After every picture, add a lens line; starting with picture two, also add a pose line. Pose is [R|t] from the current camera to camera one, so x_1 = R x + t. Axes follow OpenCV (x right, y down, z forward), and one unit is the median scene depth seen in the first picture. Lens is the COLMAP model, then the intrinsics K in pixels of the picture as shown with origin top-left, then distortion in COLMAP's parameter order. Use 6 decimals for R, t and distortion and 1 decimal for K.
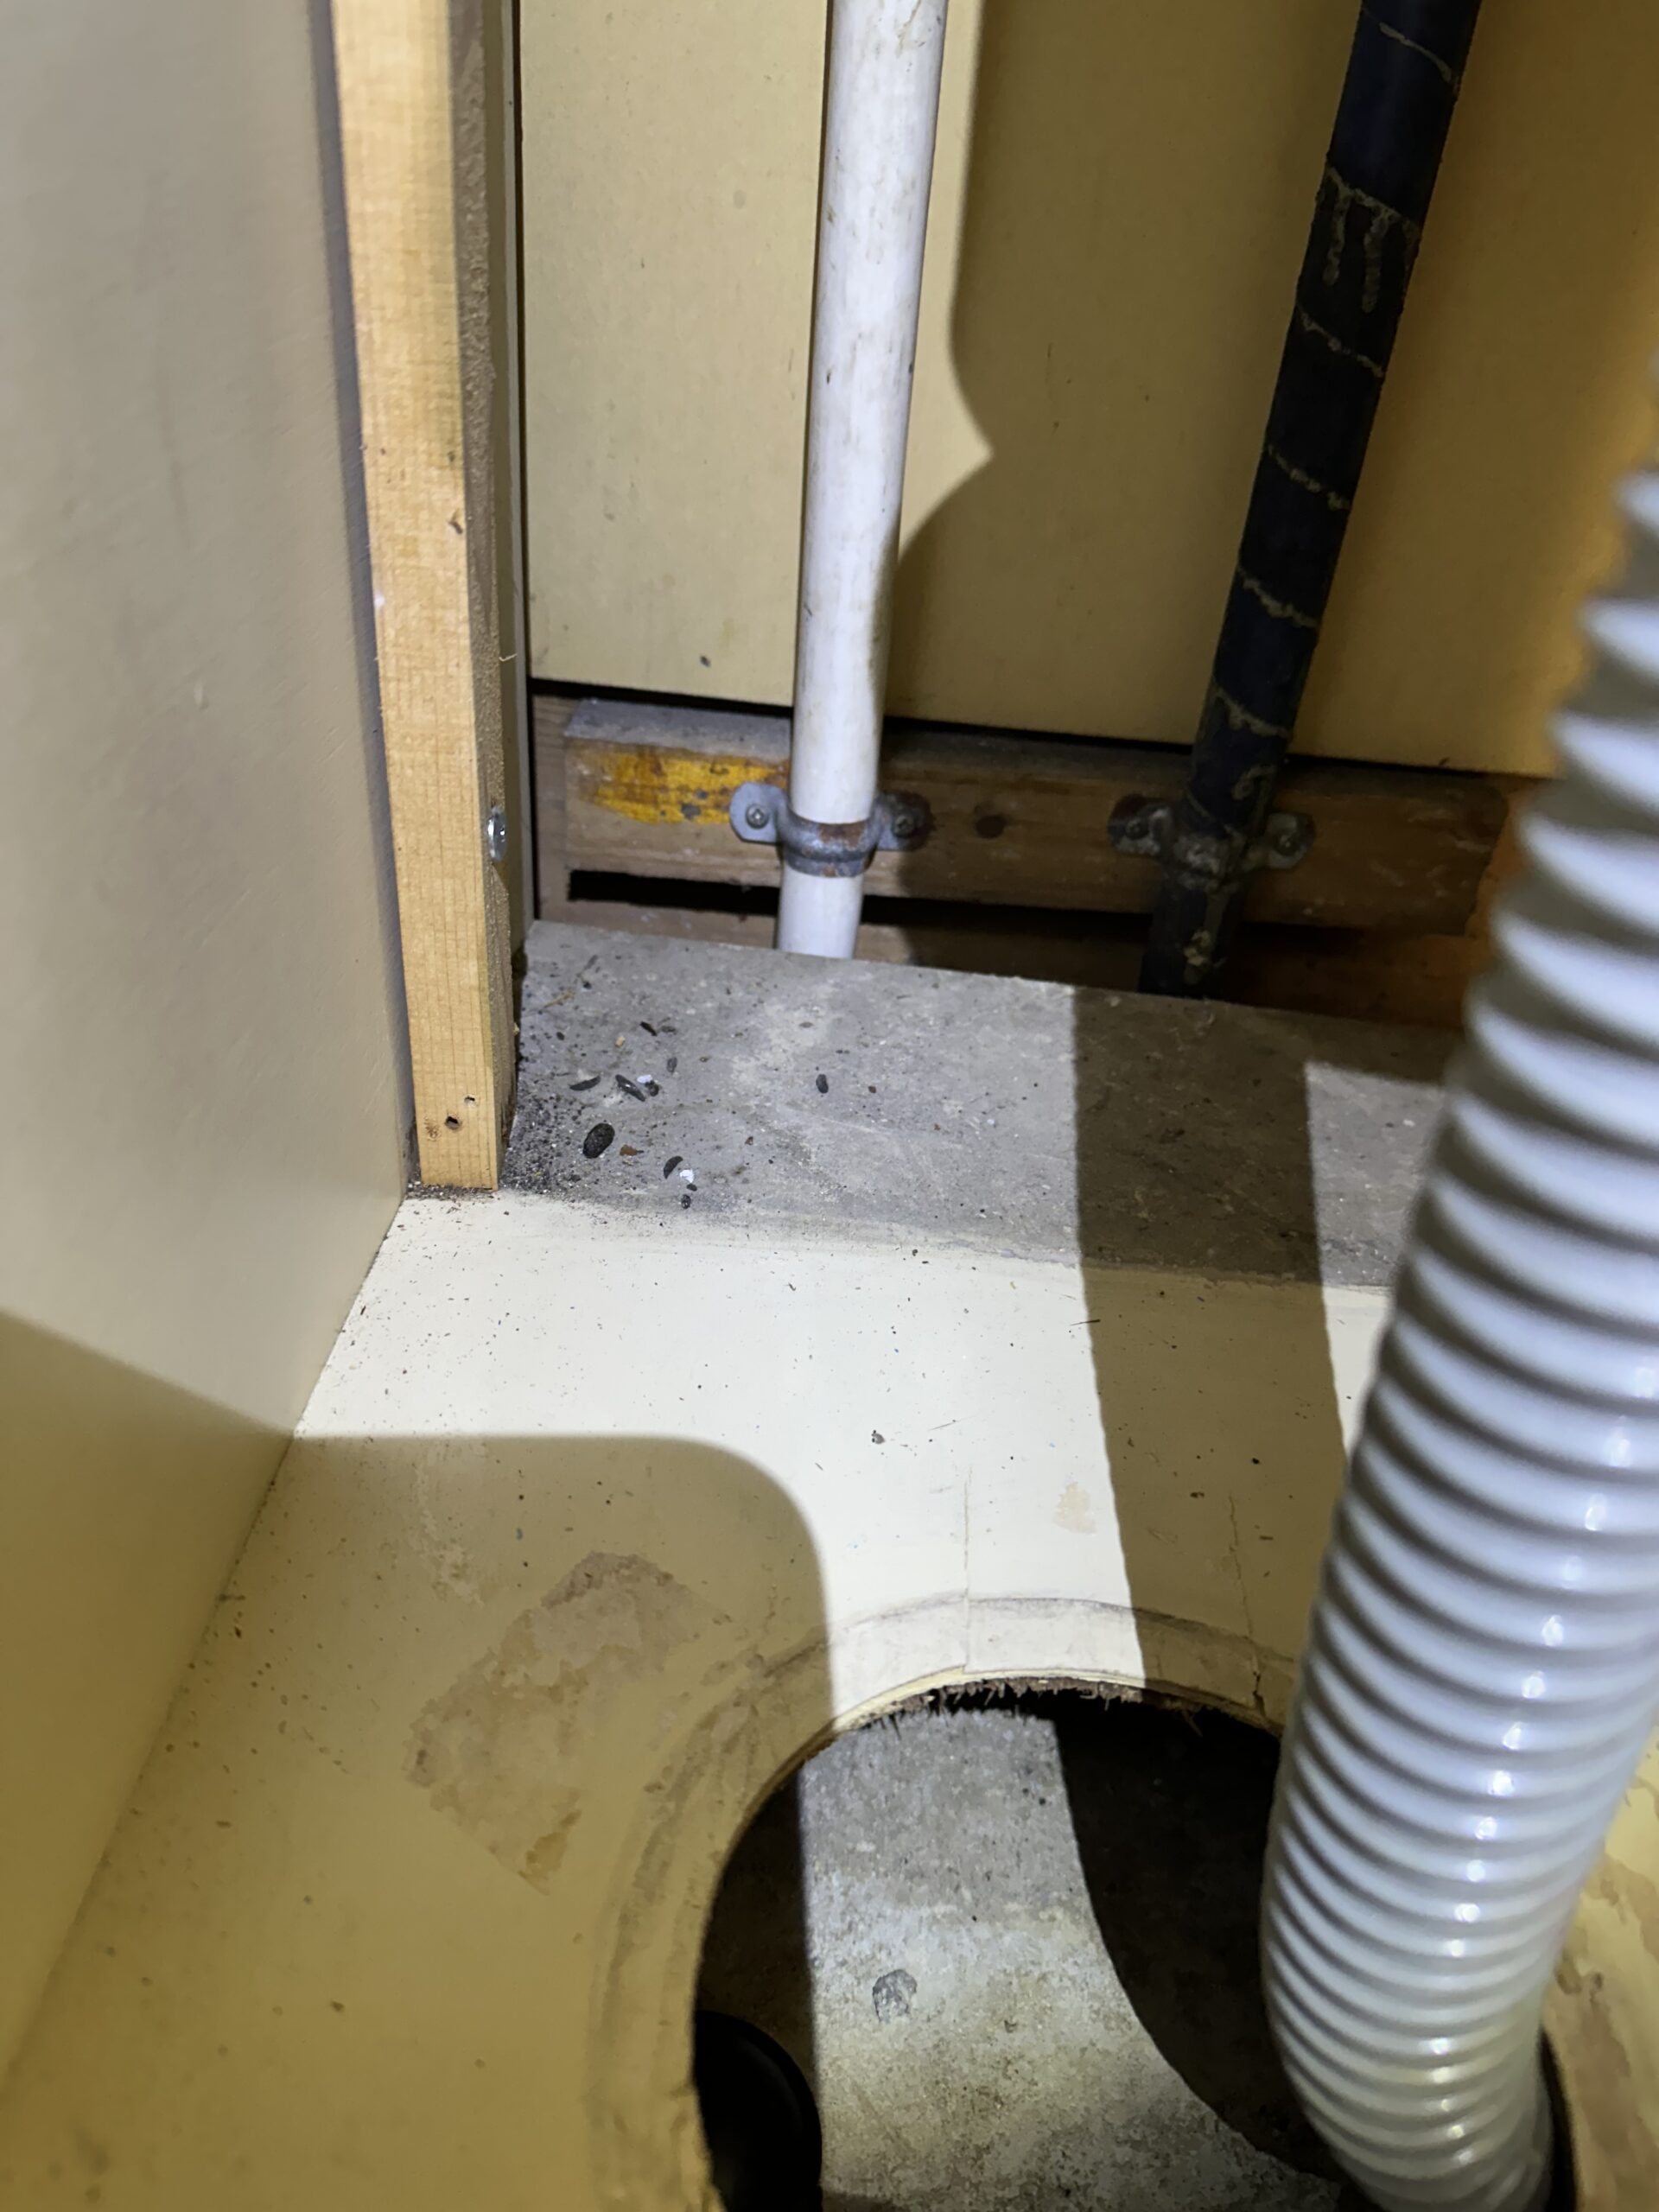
lens RADIAL K [[1577.7, 0, 912.8], [0, 1577.7, 1127.7], [0, 0, 1]] dist [-0.043843, -0.002460]
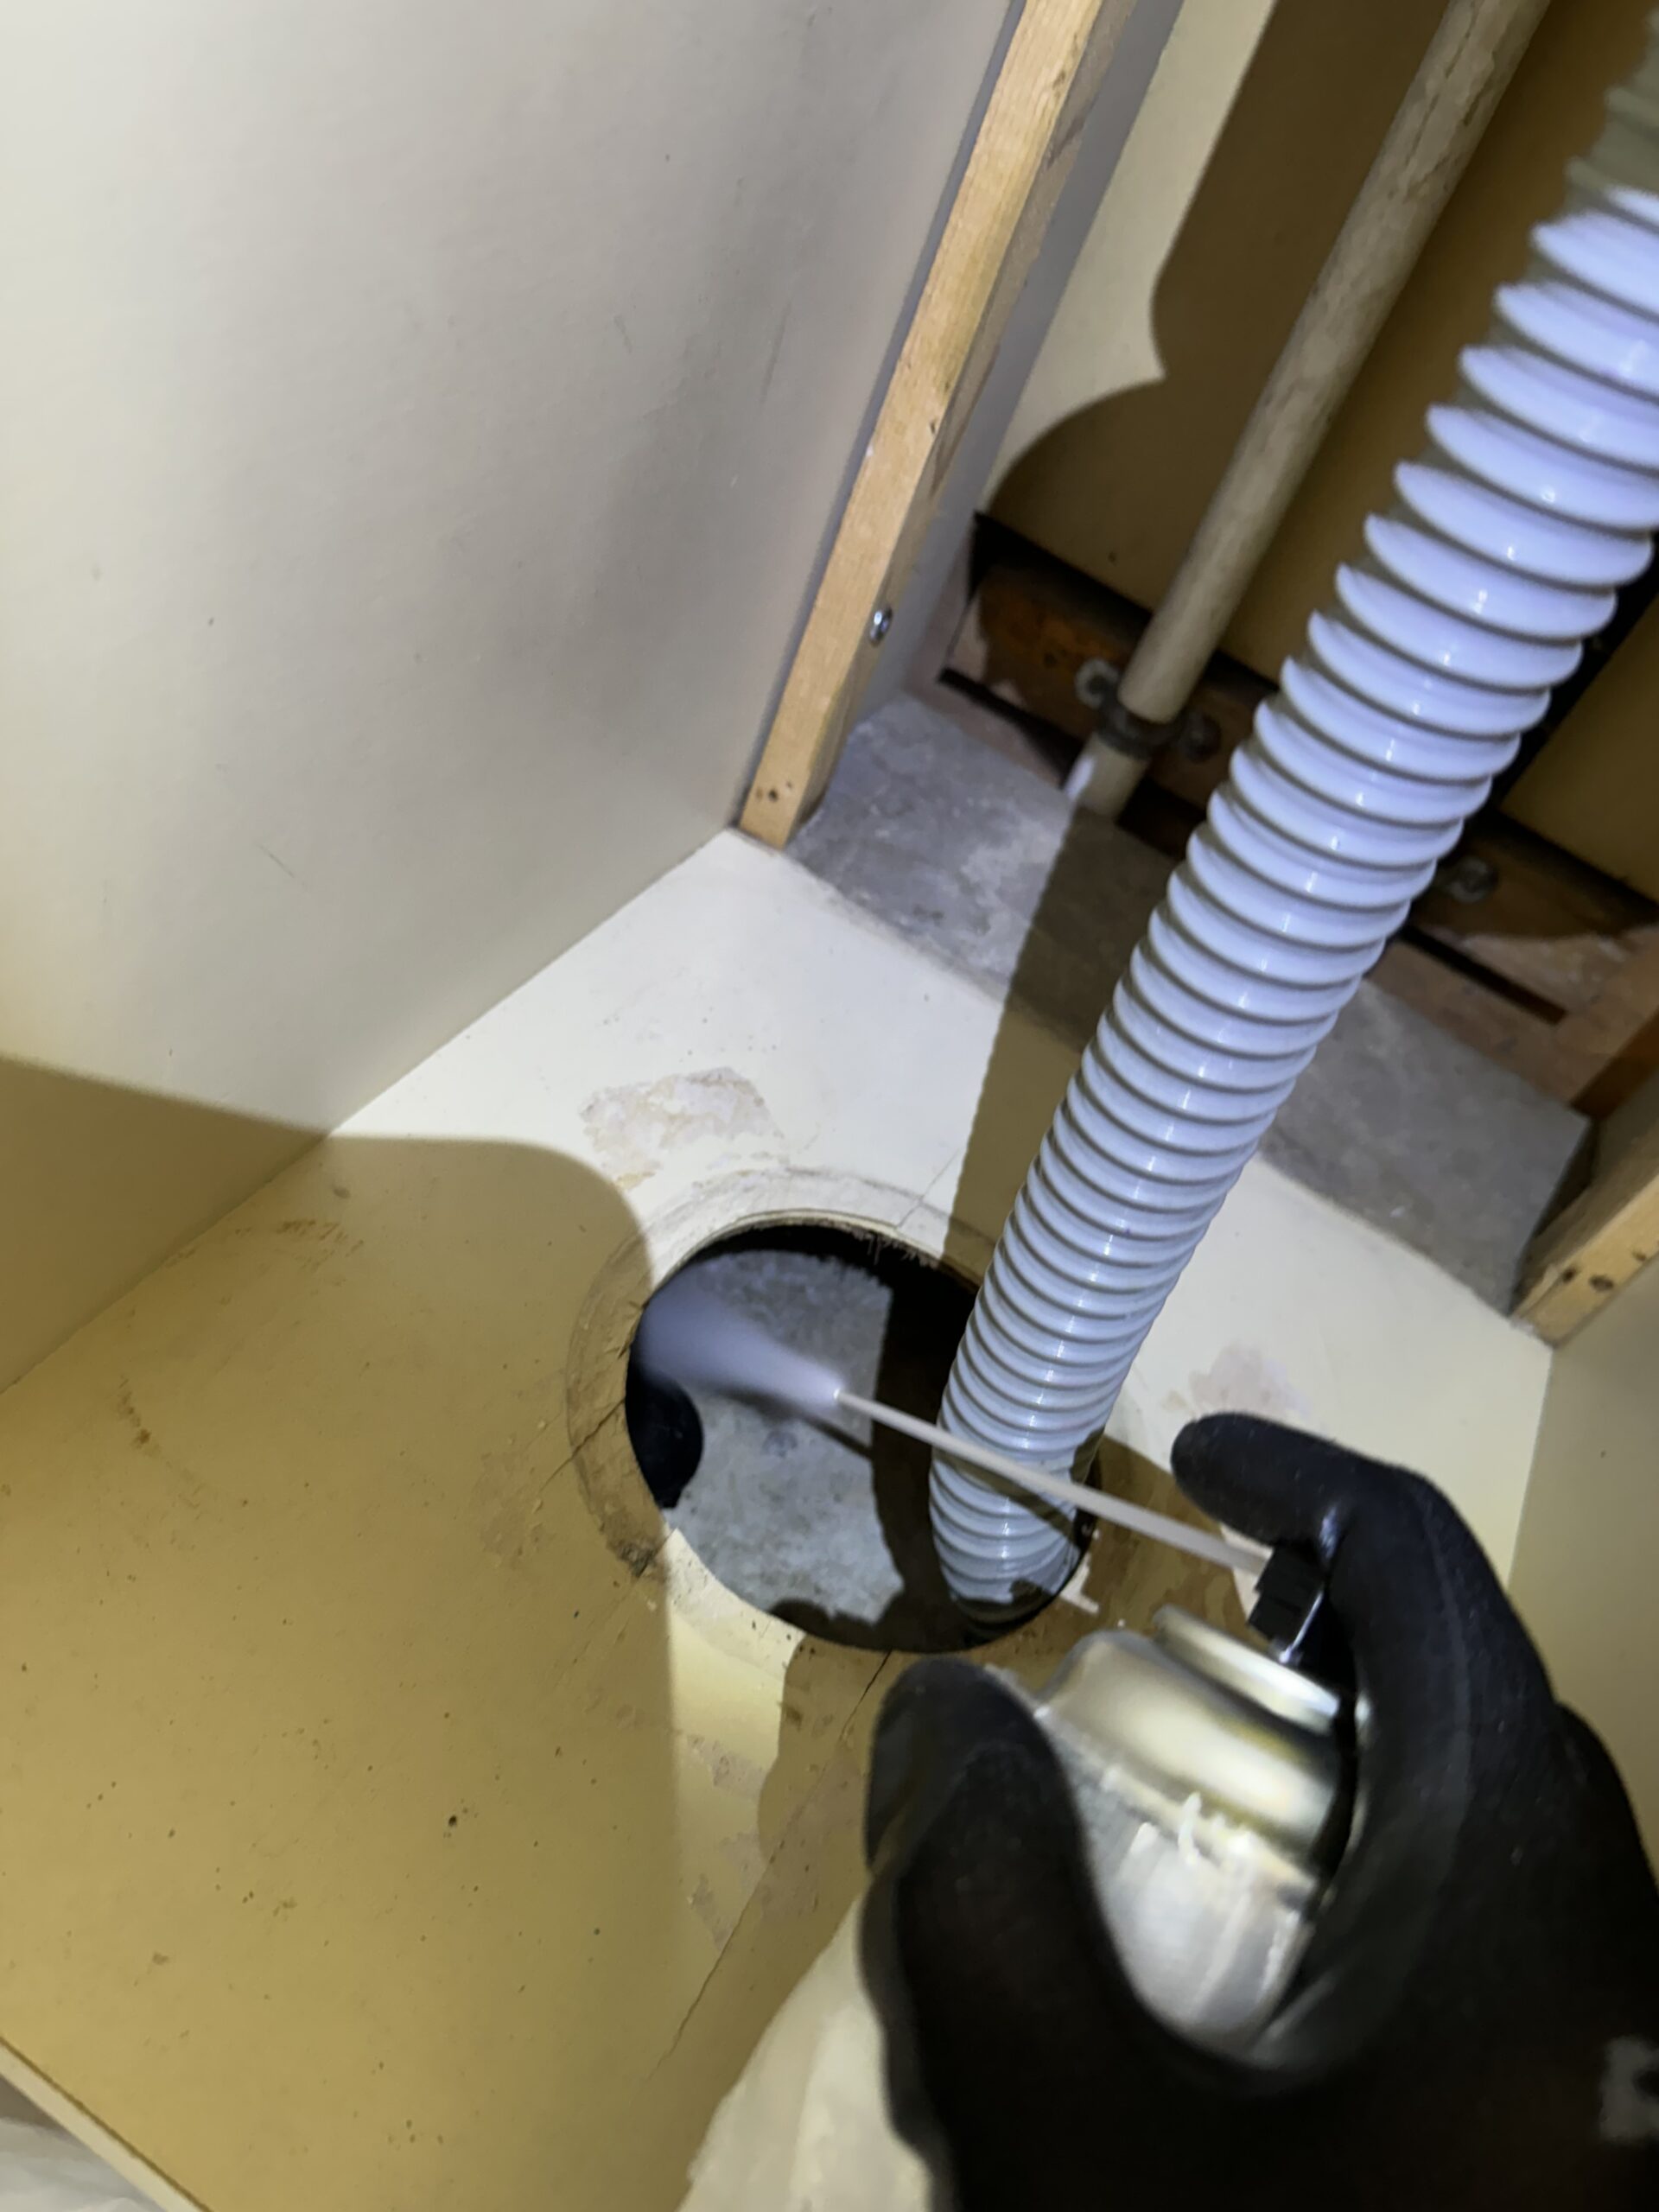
lens RADIAL K [[1476.5, 0, 824.0], [0, 1476.5, 1132.6], [0, 0, 1]] dist [-0.035681, -0.003076]
pose [[0.869744, 0.459290, -0.180548, 0.188413], [-0.433504, 0.885872, 0.165244, 0.037496], [0.235837, -0.065451, 0.969586, -0.456427]]
